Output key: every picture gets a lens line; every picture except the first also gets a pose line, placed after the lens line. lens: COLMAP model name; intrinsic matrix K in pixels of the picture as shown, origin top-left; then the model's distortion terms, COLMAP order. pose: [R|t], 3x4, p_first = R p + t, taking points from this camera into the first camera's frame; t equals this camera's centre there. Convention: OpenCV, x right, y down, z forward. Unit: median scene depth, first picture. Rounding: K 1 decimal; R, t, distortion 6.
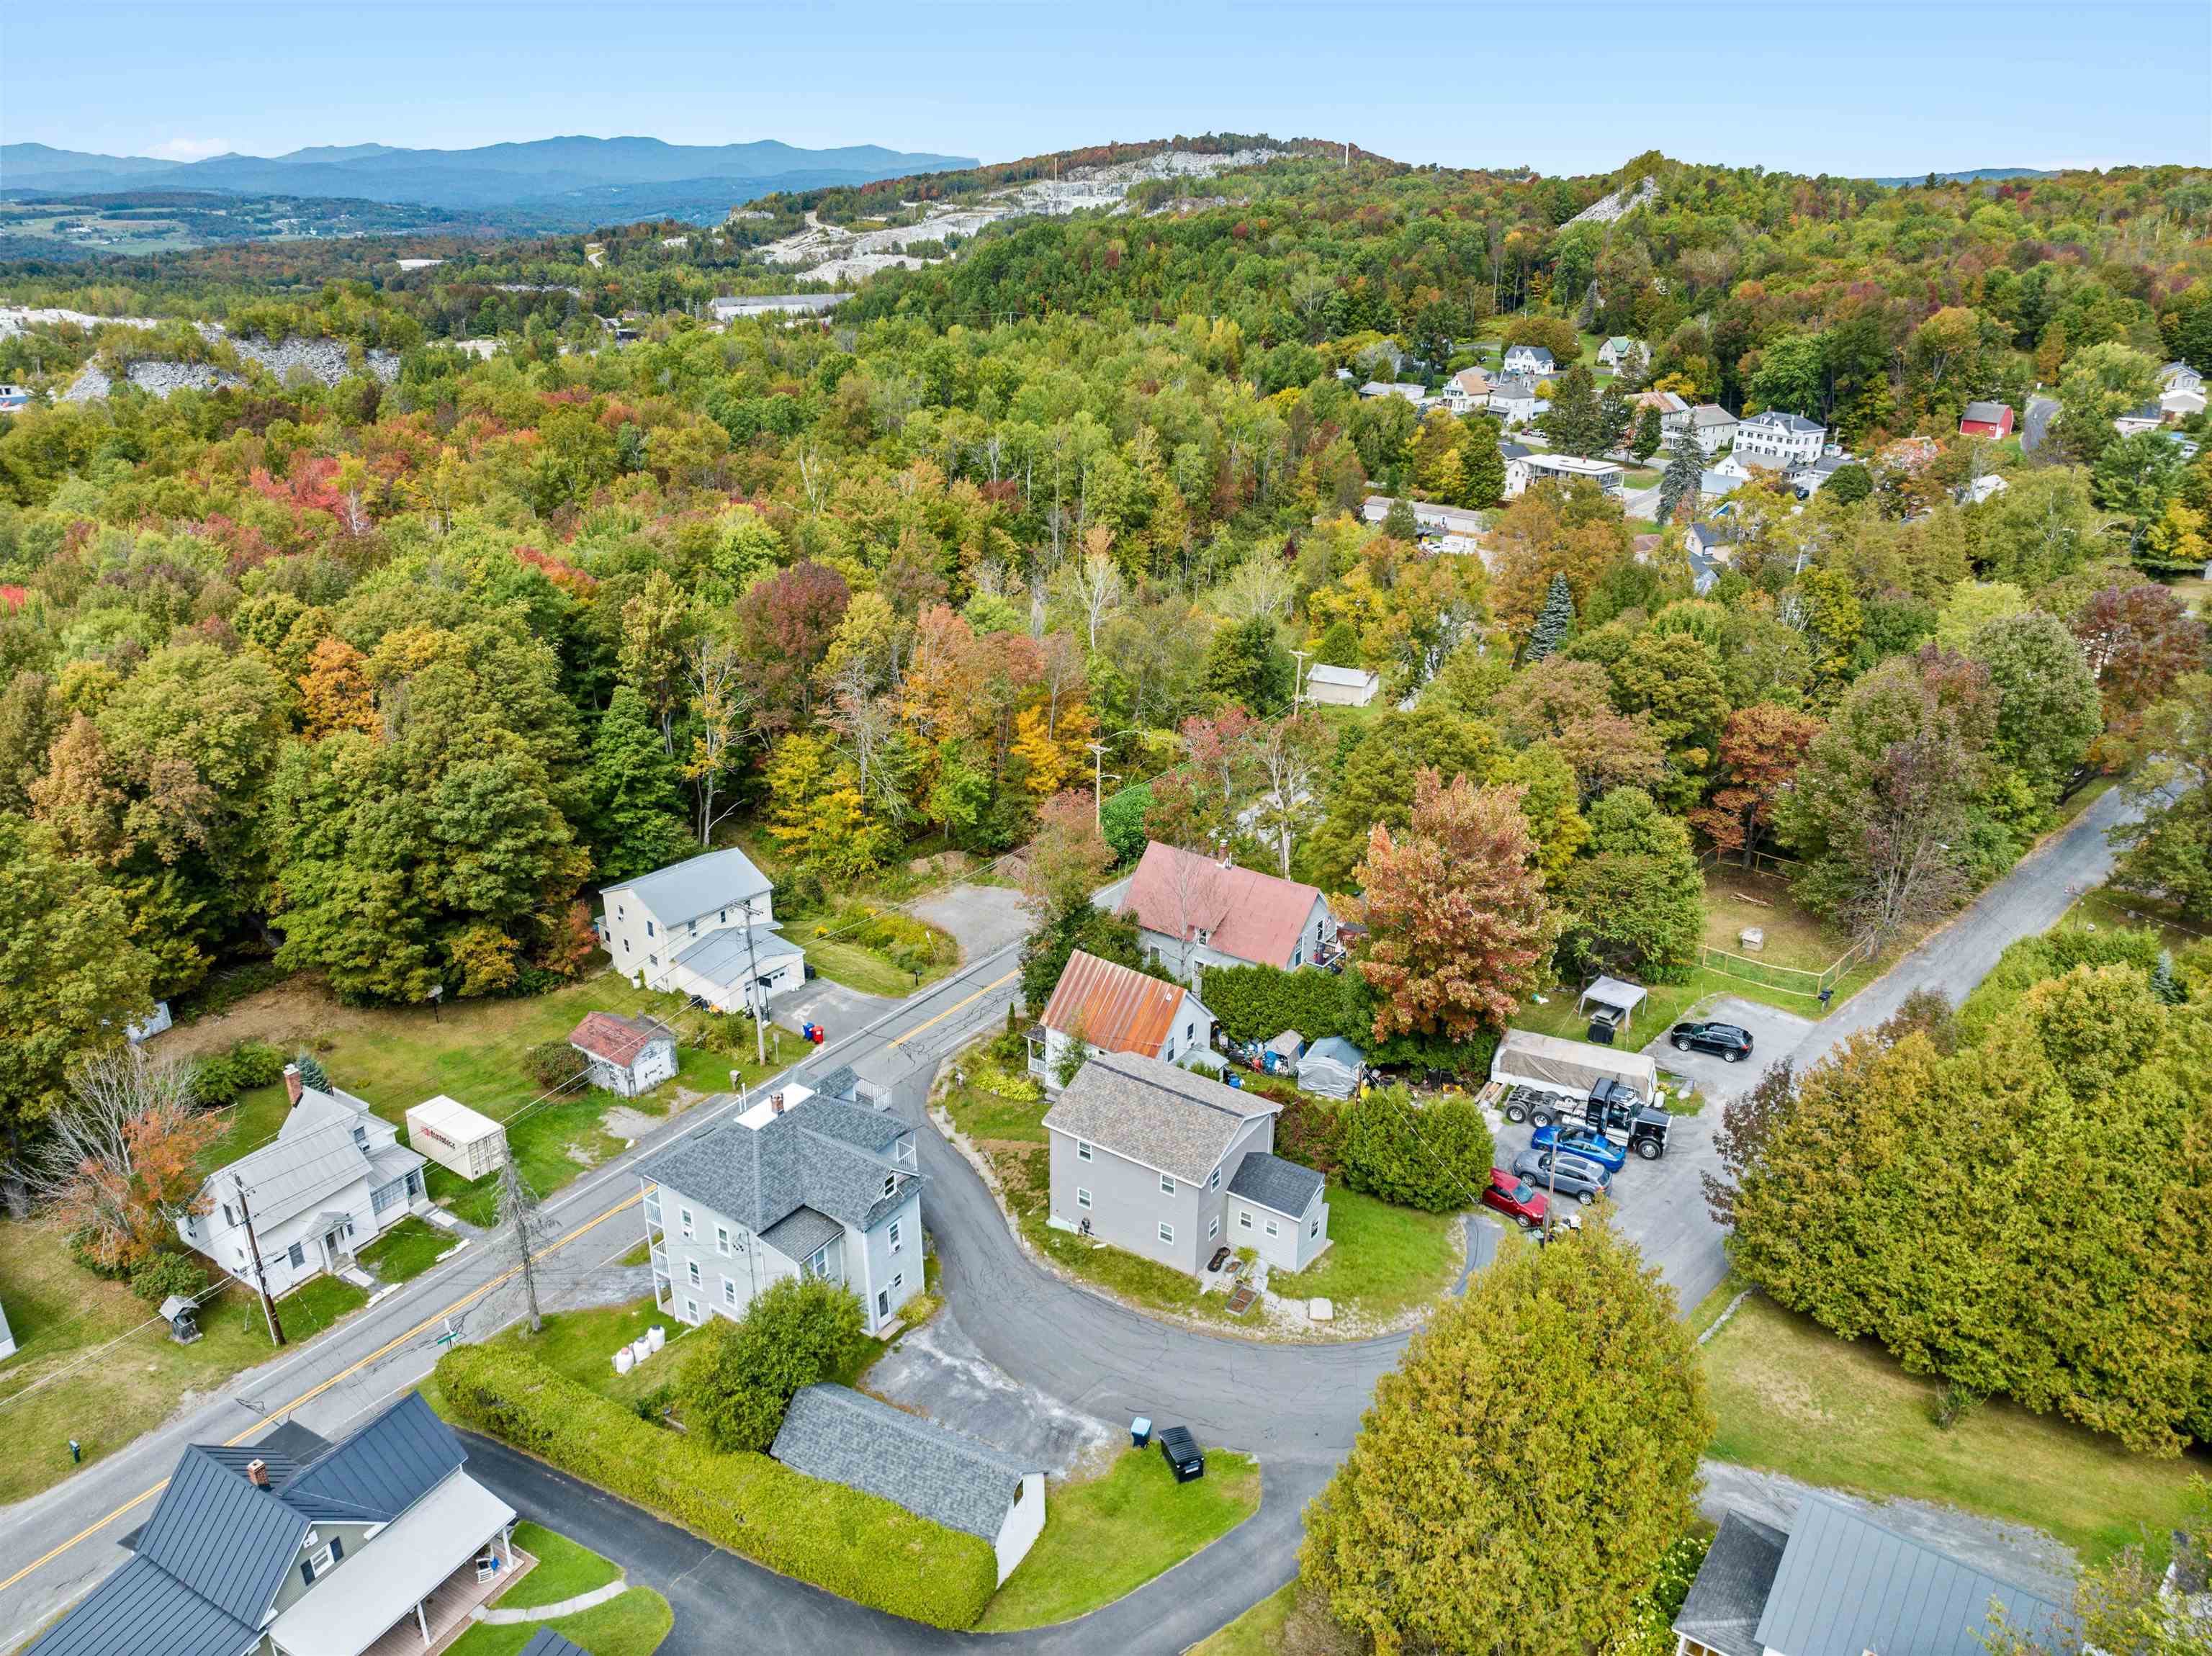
lens RADIAL K [[1552.3, 0, 1121.0], [0, 1552.3, 826.1], [0, 0, 1]] dist [-0.036530, 0.004104]
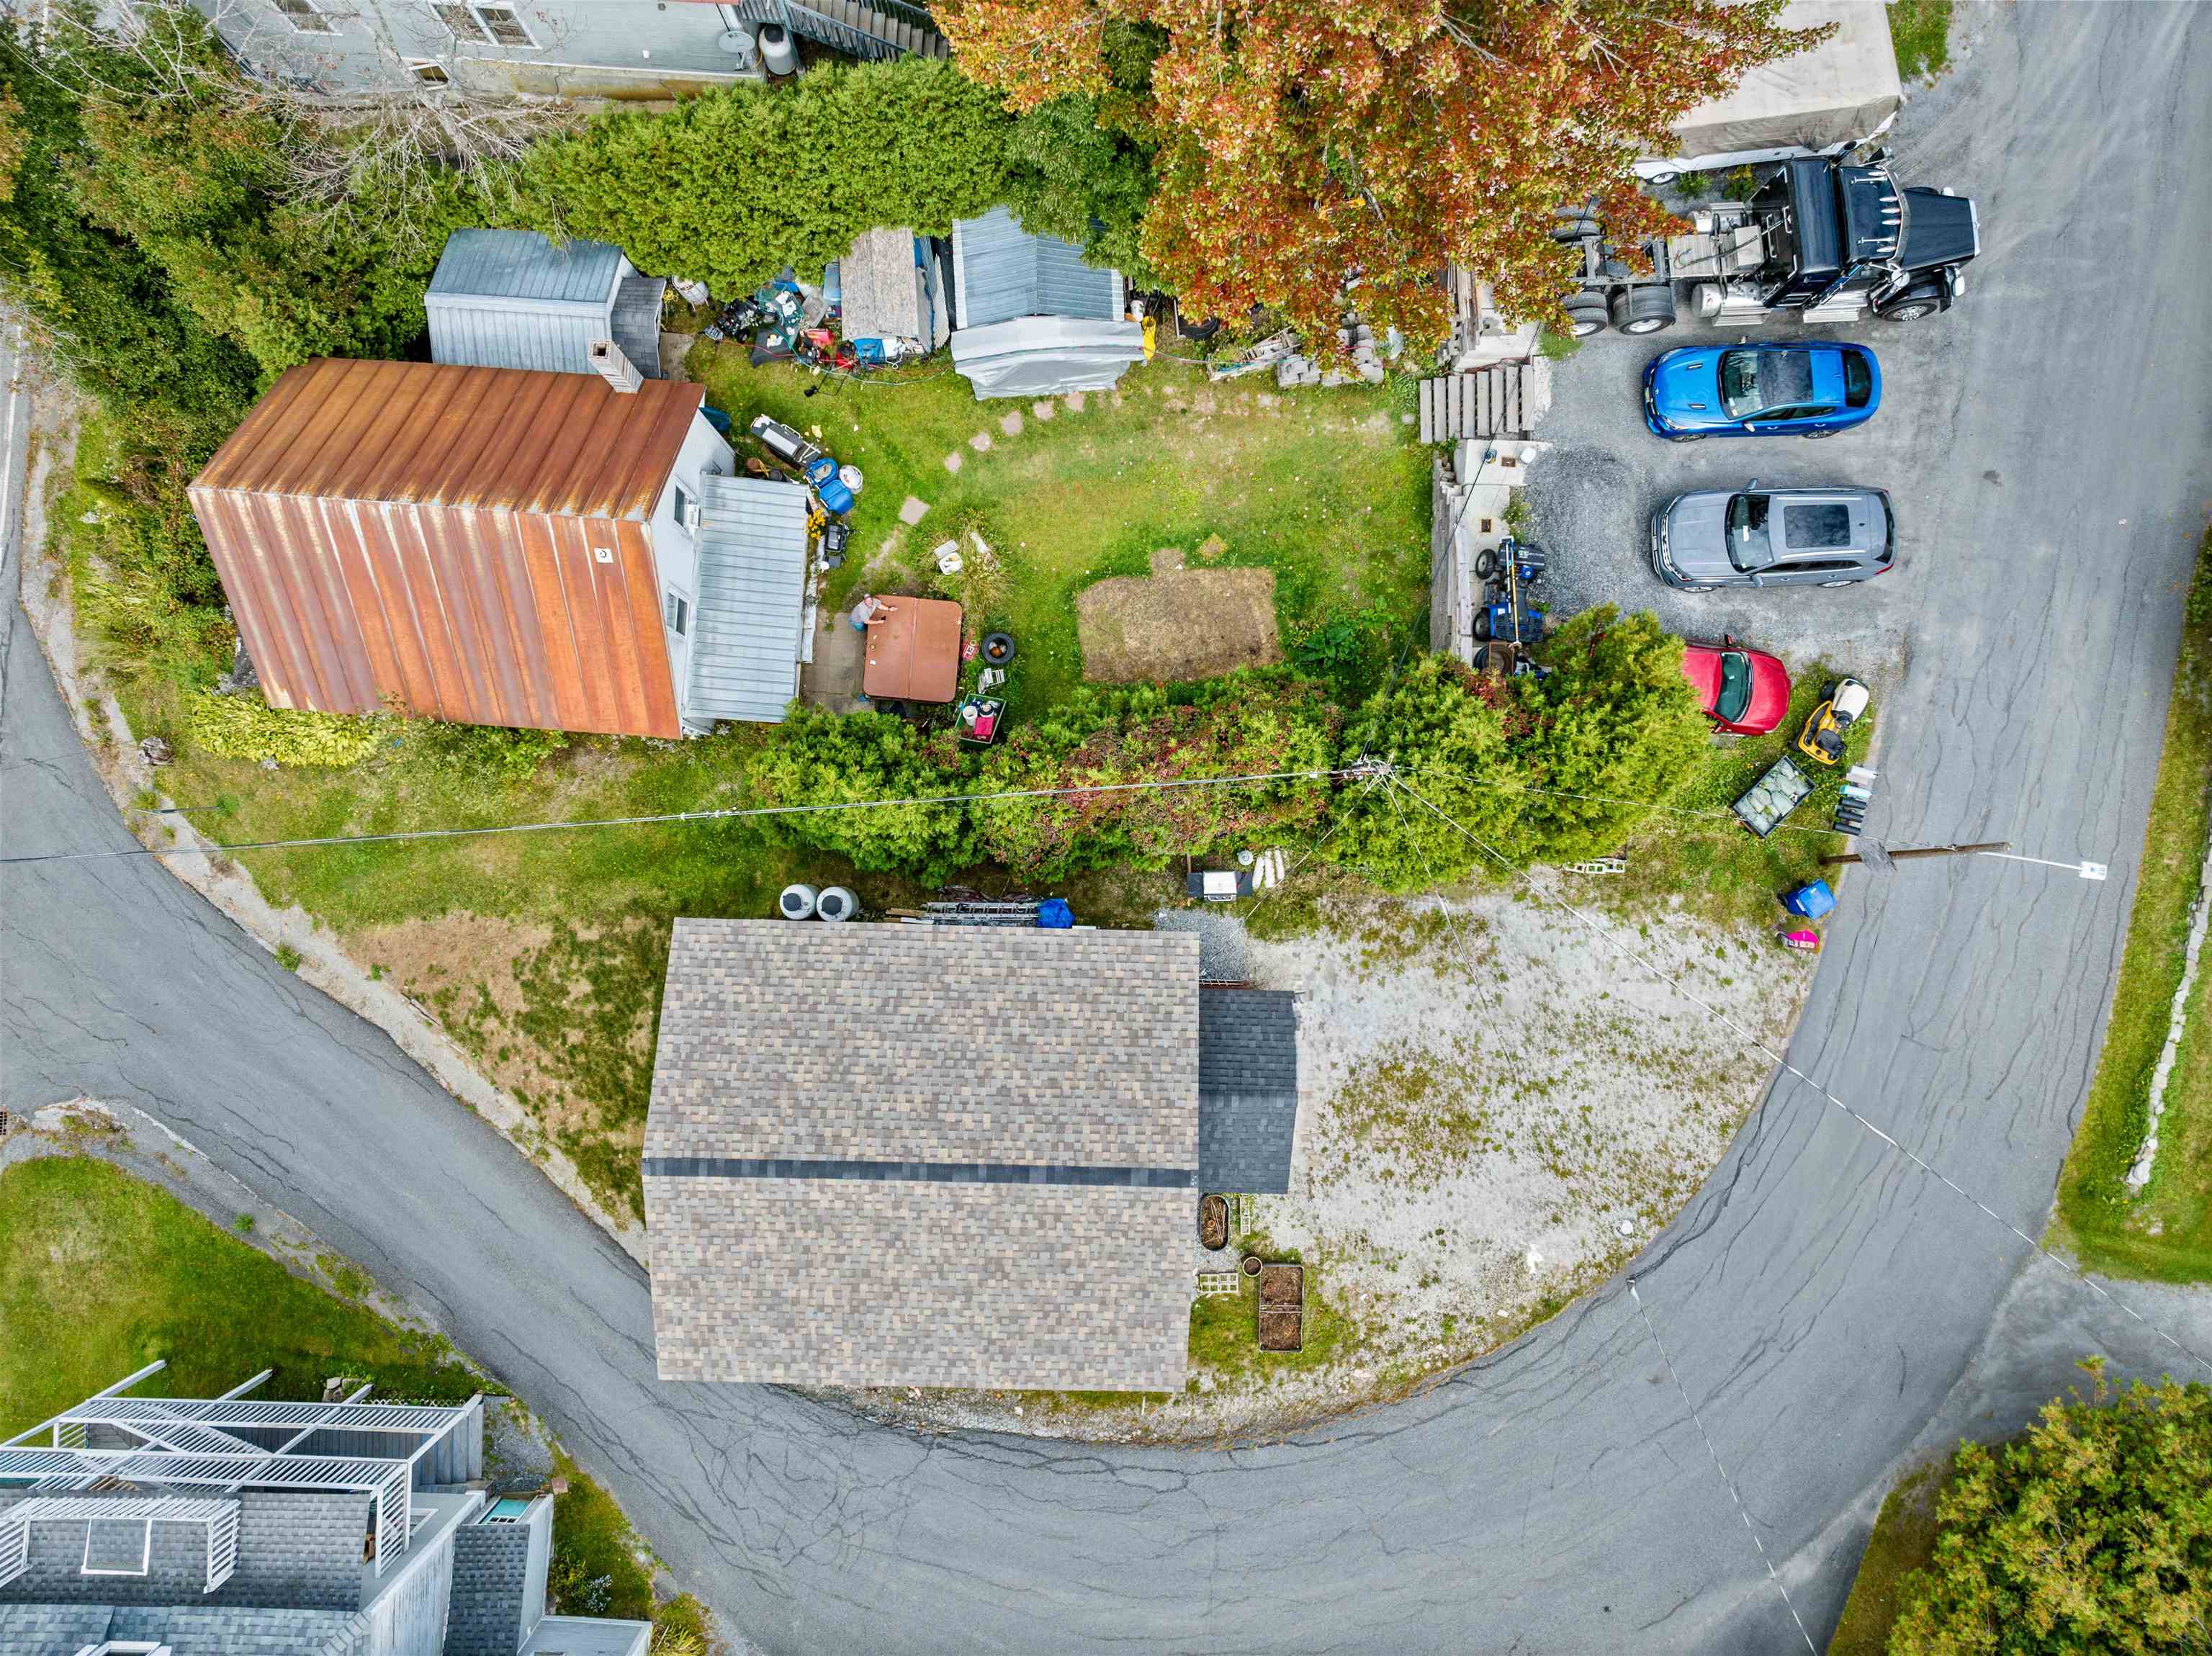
lens RADIAL K [[1527.3, 0, 1106.0], [0, 1527.3, 828.0], [0, 0, 1]] dist [-0.035957, 0.000873]
pose [[0.849389, -0.527167, 0.025156, 0.023799], [0.192106, 0.353219, 0.915605, -0.038274], [-0.491562, -0.772872, 0.401292, 0.235968]]
